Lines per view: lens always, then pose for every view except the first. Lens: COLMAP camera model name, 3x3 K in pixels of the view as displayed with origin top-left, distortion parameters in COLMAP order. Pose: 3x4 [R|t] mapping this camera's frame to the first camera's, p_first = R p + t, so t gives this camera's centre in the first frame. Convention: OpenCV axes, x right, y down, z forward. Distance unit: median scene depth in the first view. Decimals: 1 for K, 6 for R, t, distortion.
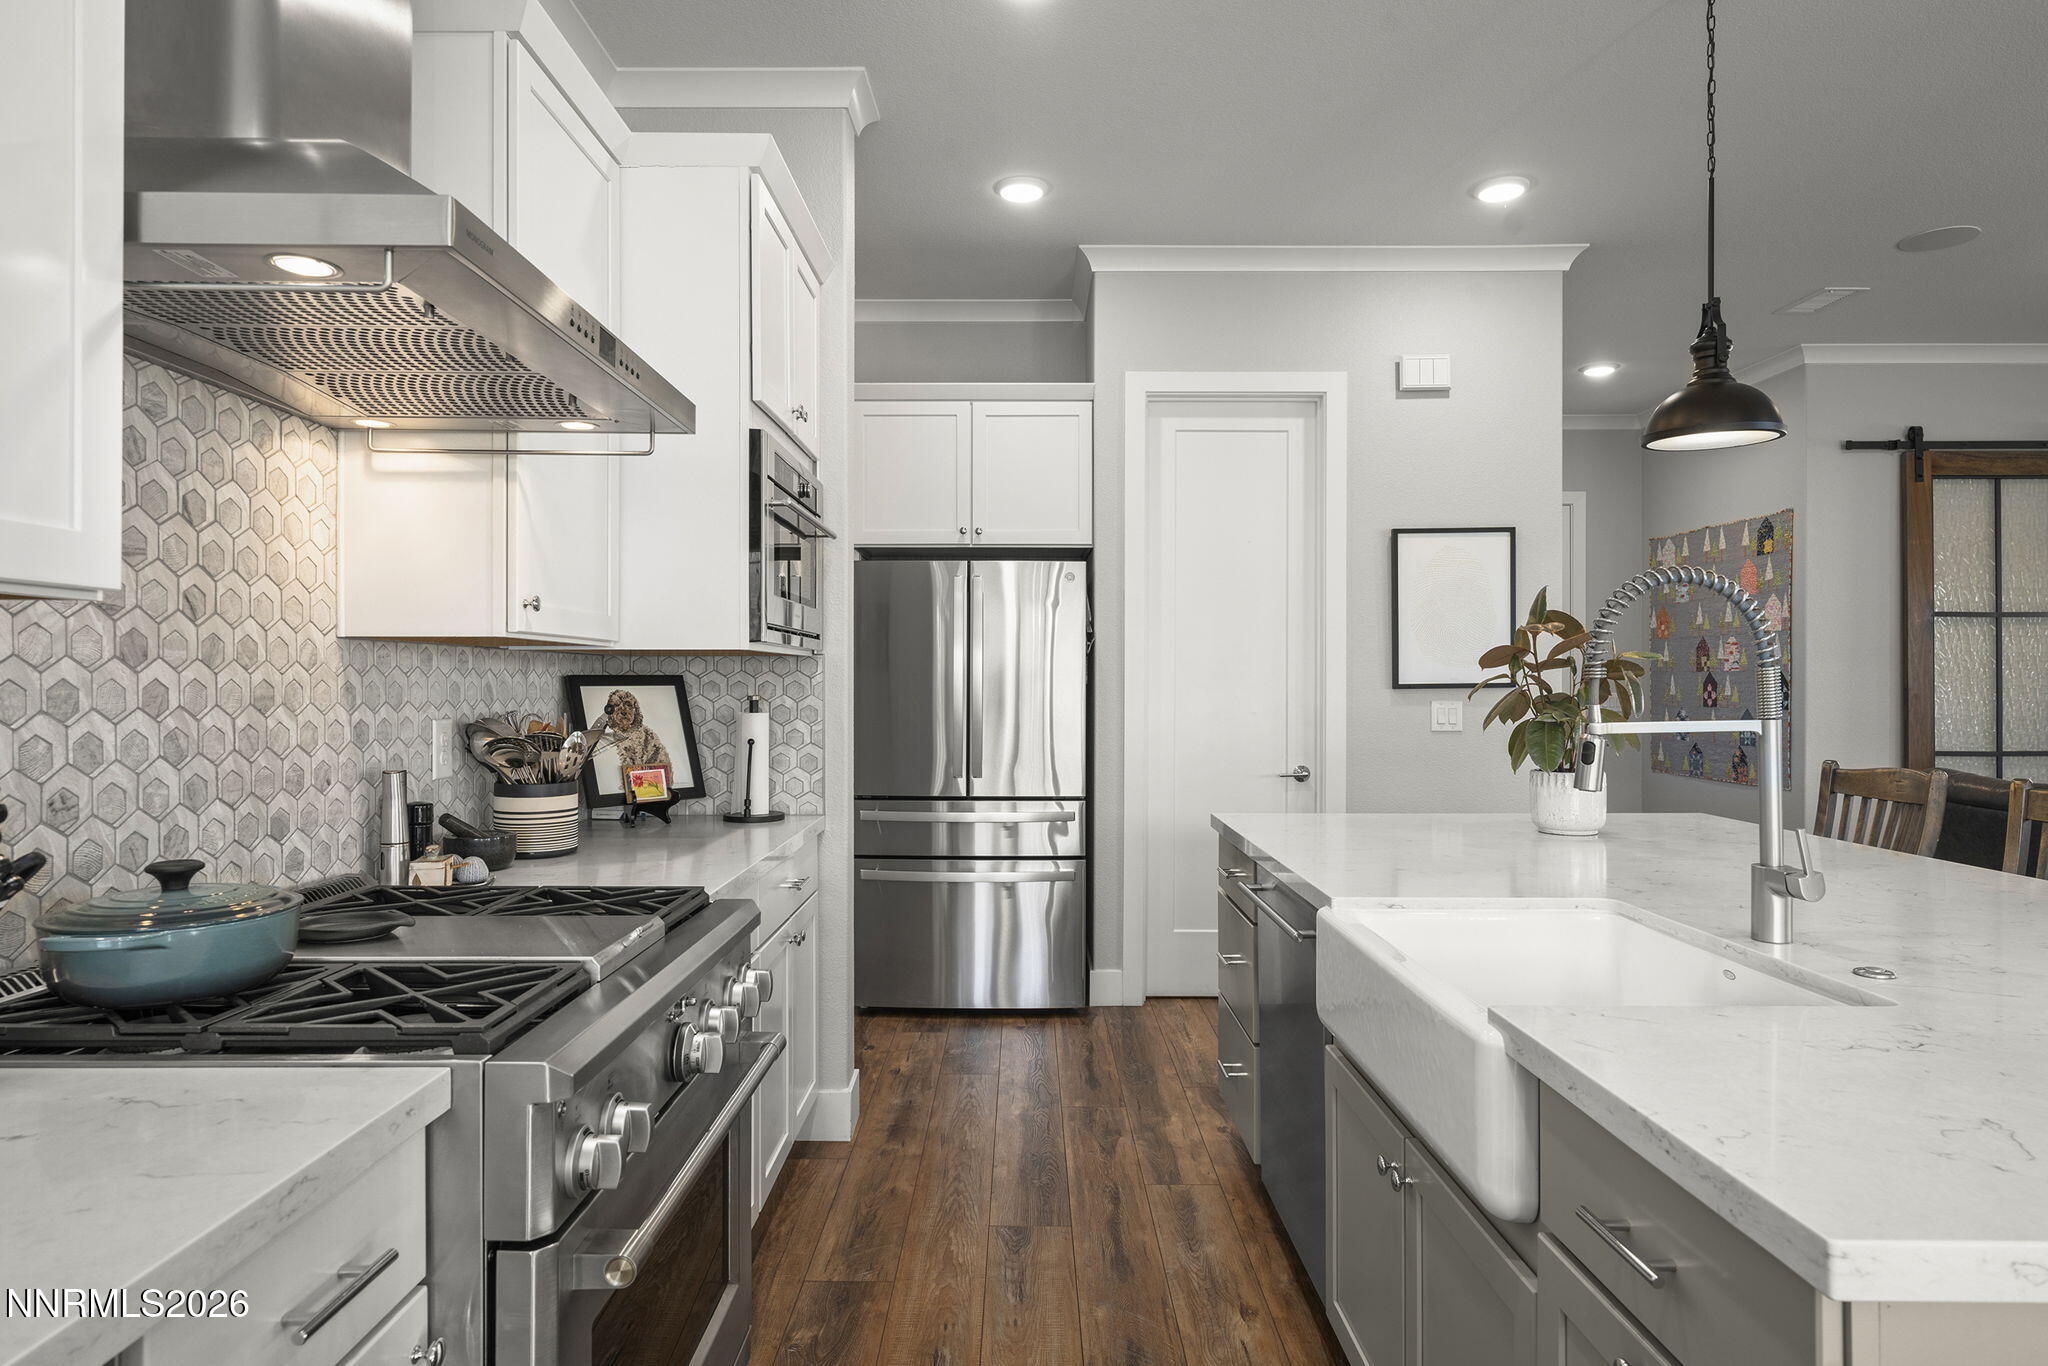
lens RADIAL K [[1196.8, 0, 1009.4], [0, 1196.8, 681.9], [0, 0, 1]] dist [-0.006110, 0.002994]
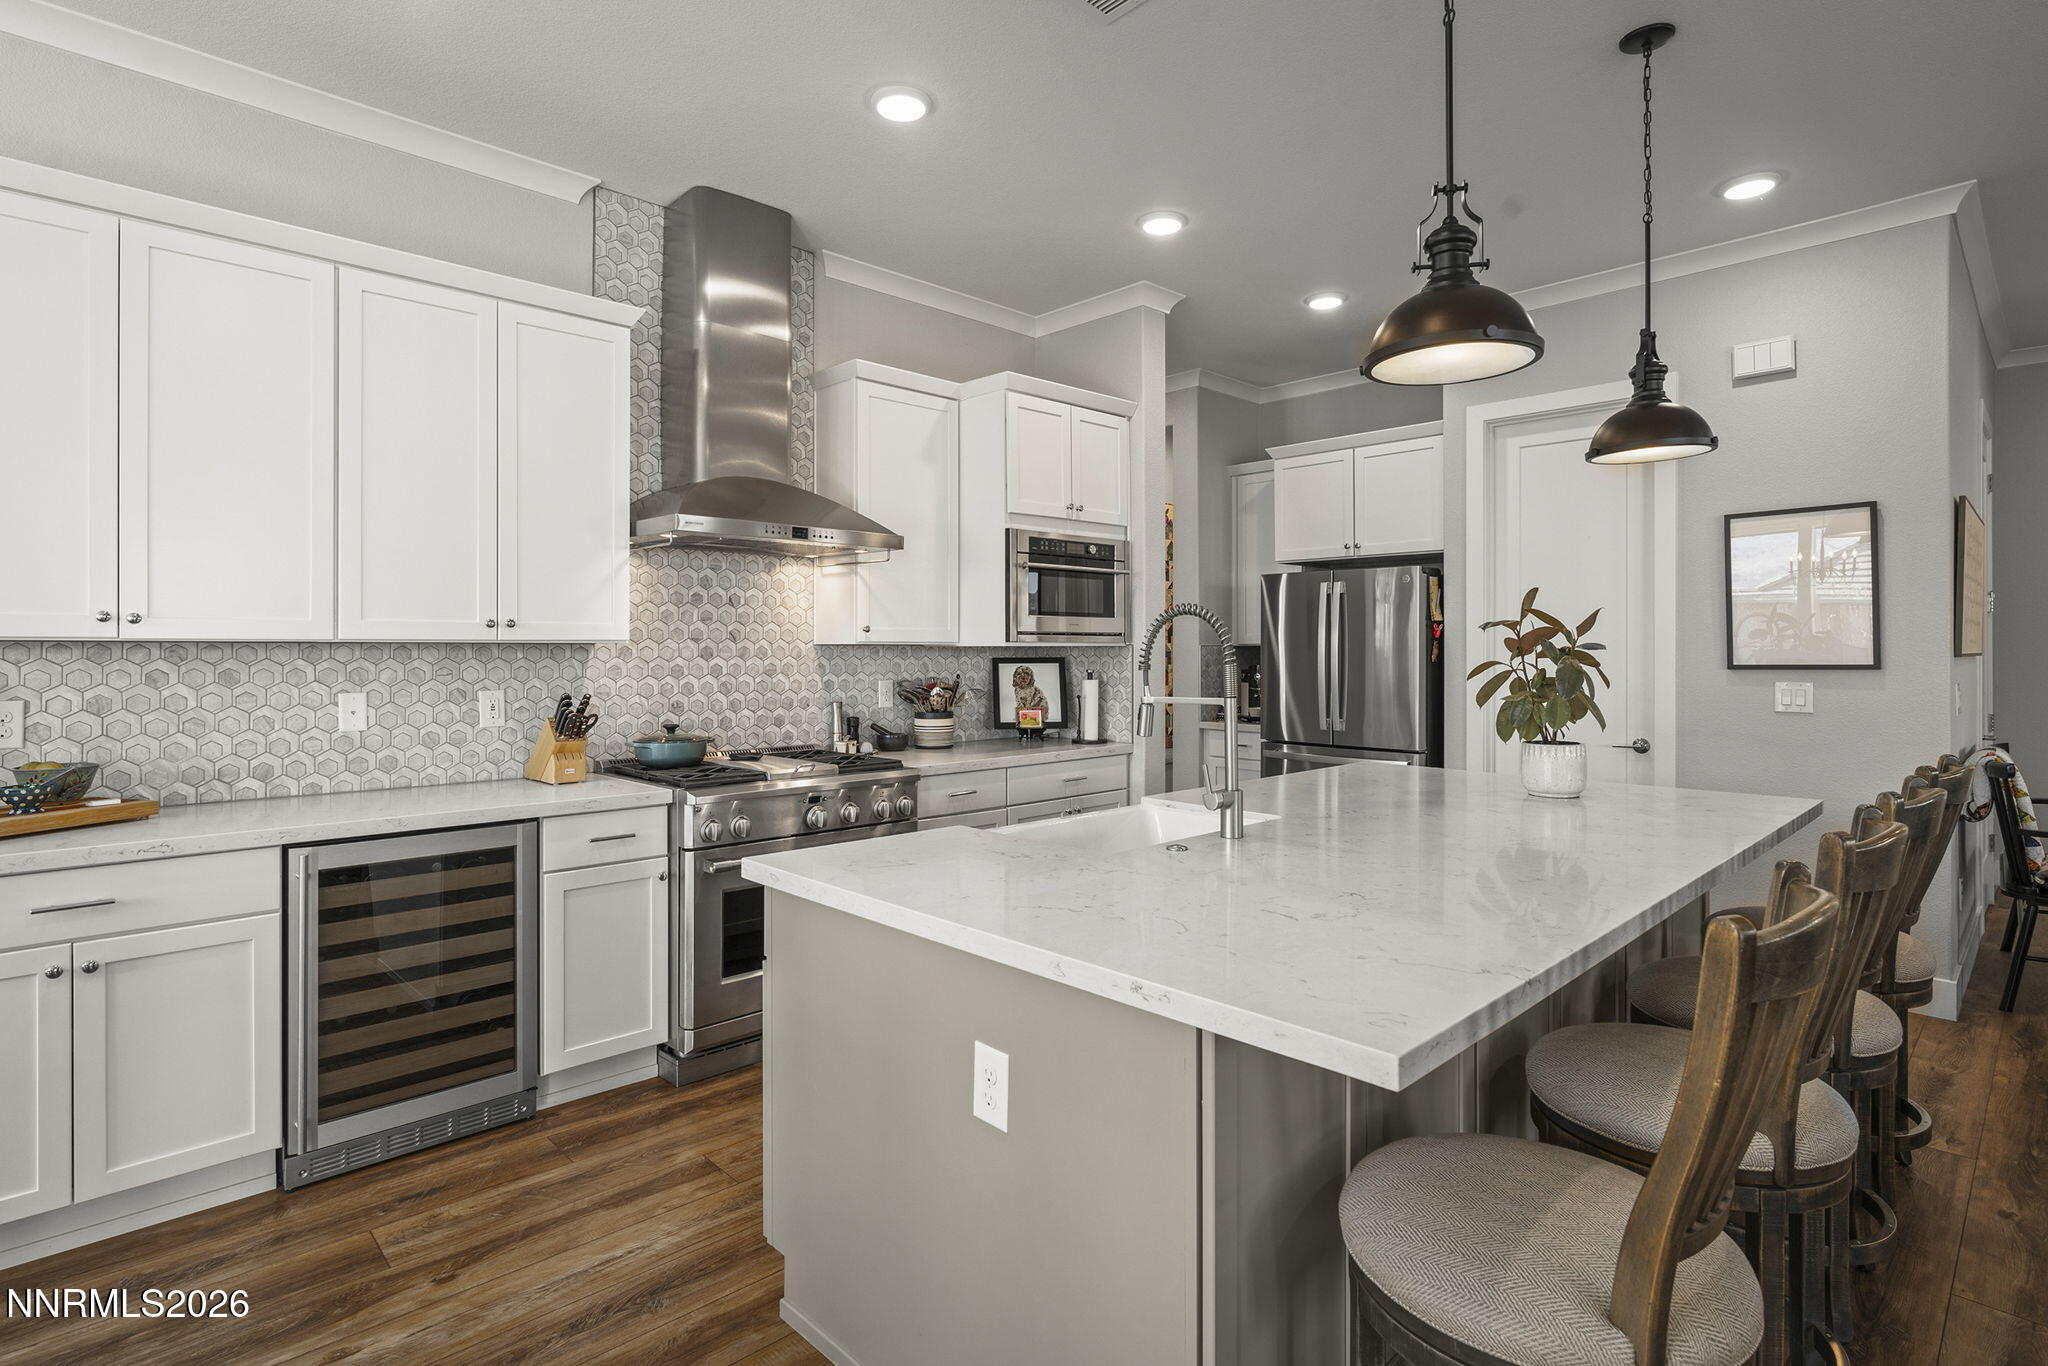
lens RADIAL K [[996.1, 0, 995.4], [0, 996.1, 646.7], [0, 0, 1]] dist [-0.011332, 0.004655]
pose [[0.691440, -0.003021, -0.722427, 0.833404], [0.001387, 0.999995, -0.002855, -0.020174], [0.722432, 0.000972, 0.691441, -0.084122]]
